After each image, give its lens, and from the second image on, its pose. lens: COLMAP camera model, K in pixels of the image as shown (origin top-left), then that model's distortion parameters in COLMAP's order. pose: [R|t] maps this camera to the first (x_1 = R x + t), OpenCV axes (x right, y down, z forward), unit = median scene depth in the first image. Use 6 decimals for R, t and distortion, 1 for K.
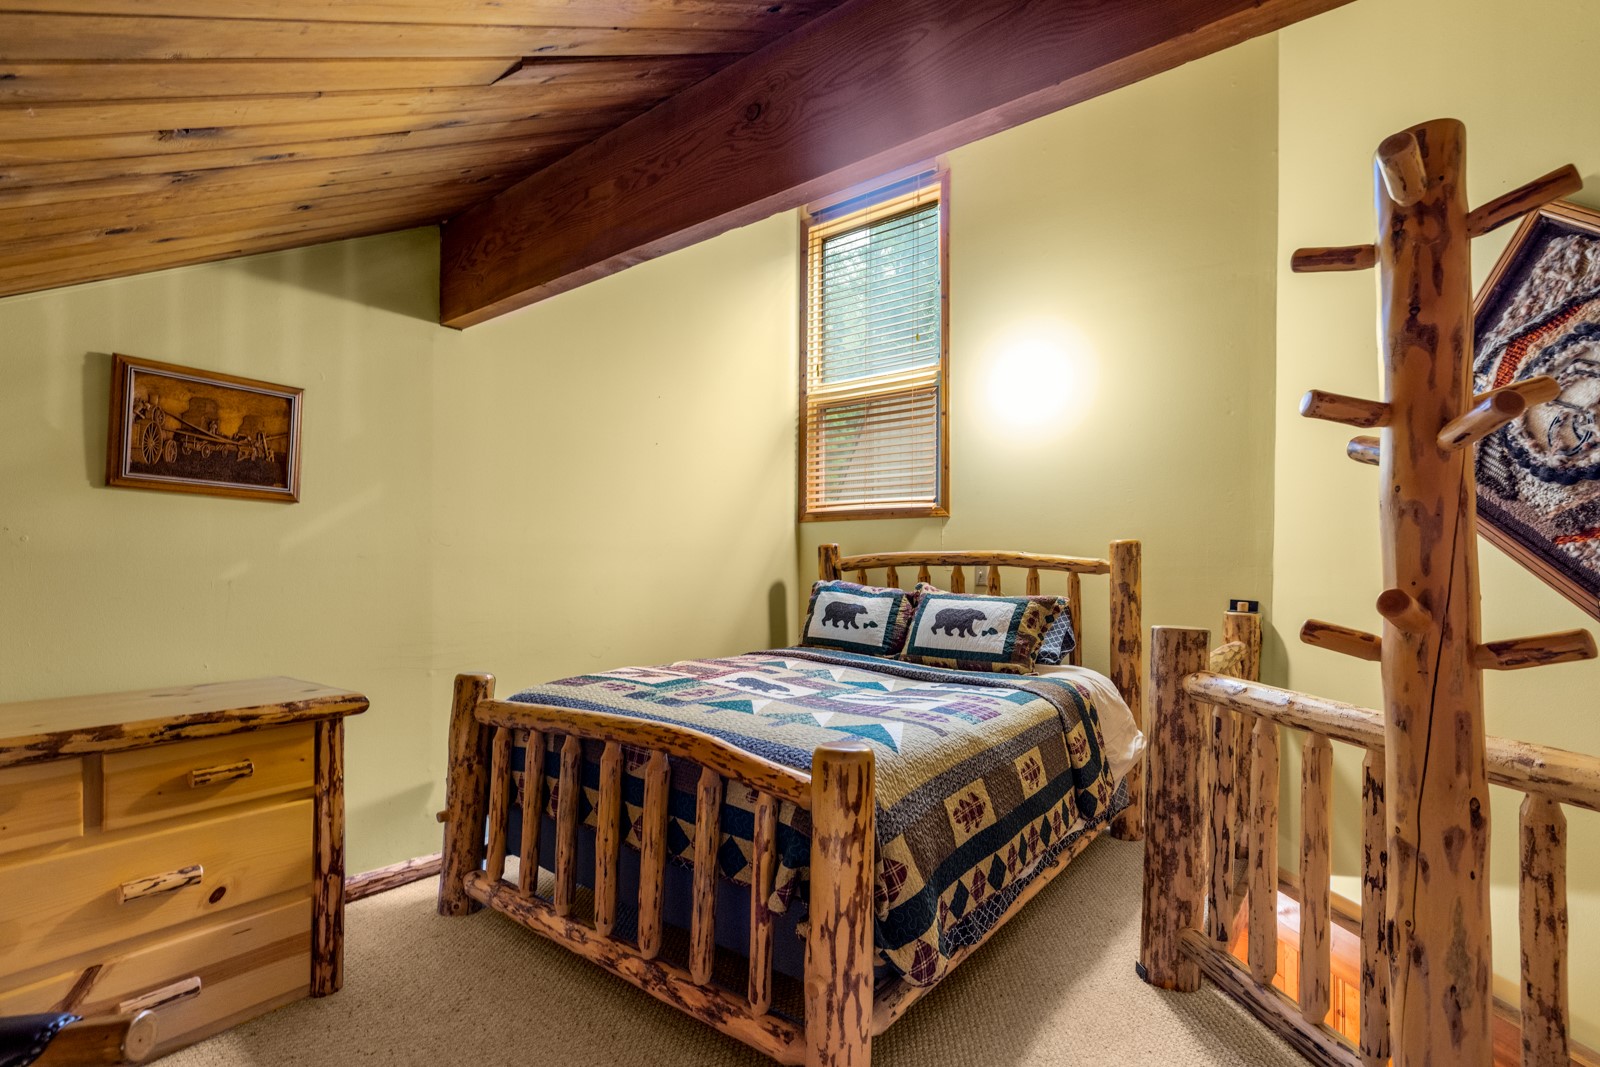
lens RADIAL K [[754.3, 0, 806.5], [0, 754.3, 562.0], [0, 0, 1]] dist [-0.004102, -0.000436]
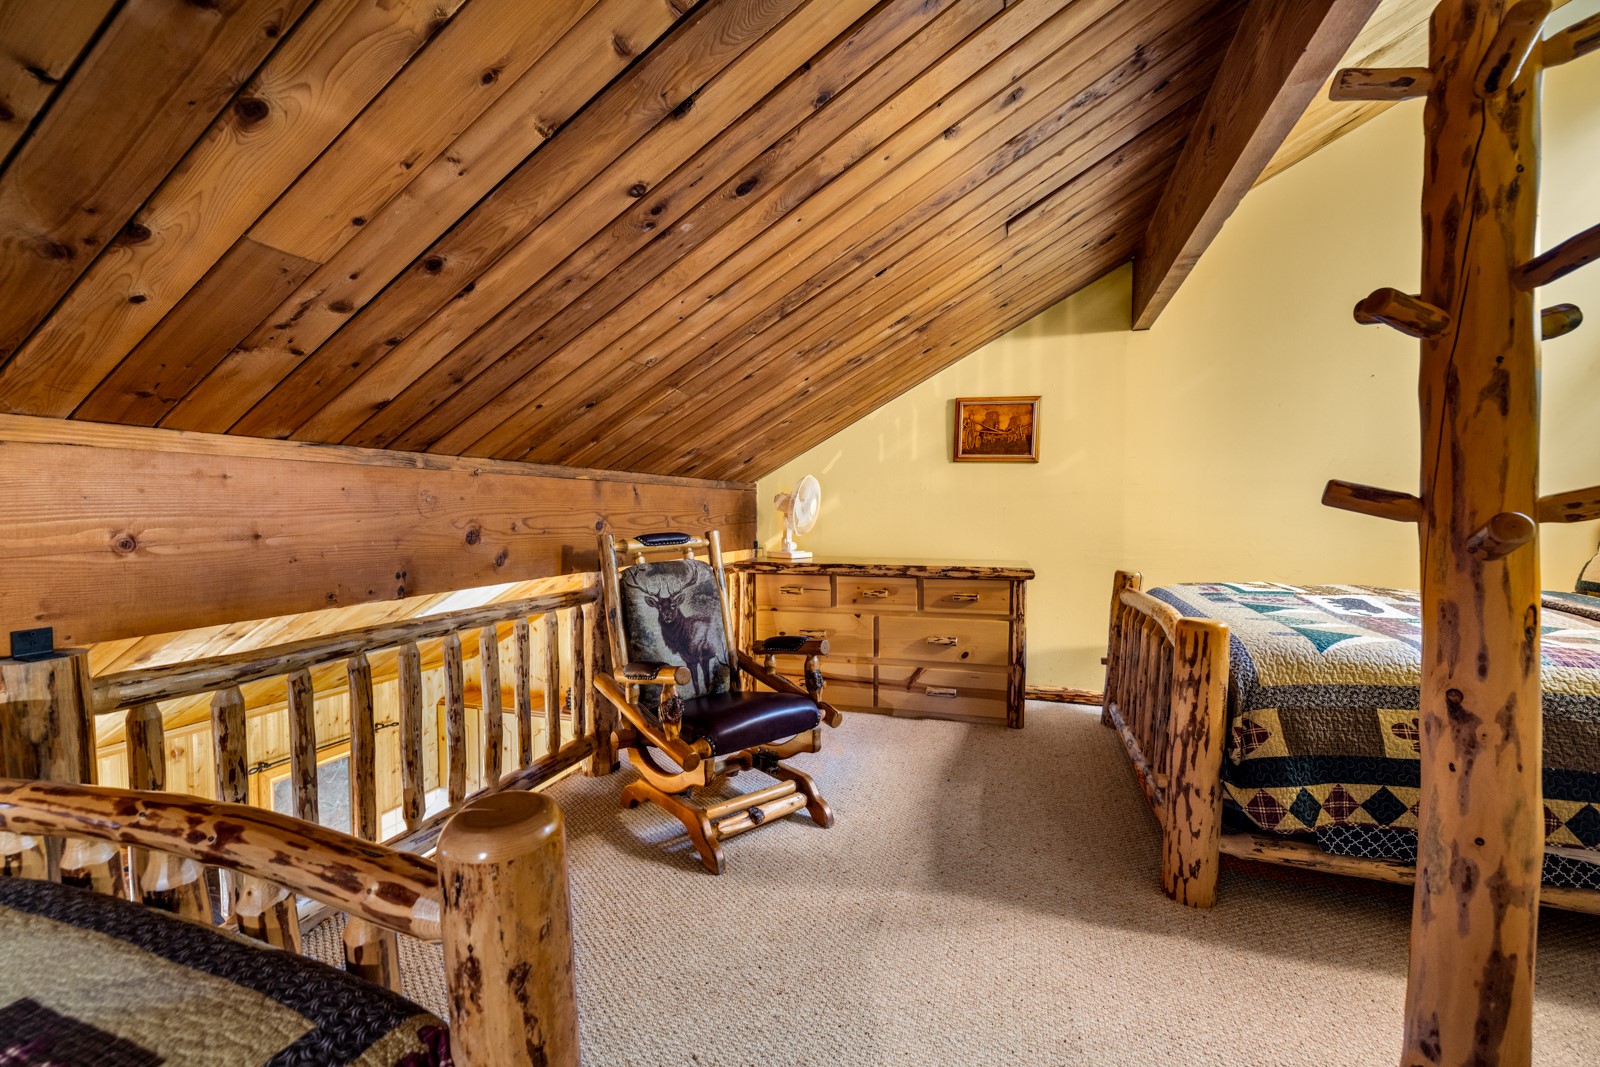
lens RADIAL K [[668.3, 0, 798.2], [0, 668.3, 531.0], [0, 0, 1]] dist [-0.000540, 0.000196]
pose [[0.337862, 0.024459, -0.940878, 0.804492], [0.005388, 0.999596, 0.027920, 0.044757], [0.941180, -0.014503, 0.337594, -0.056099]]
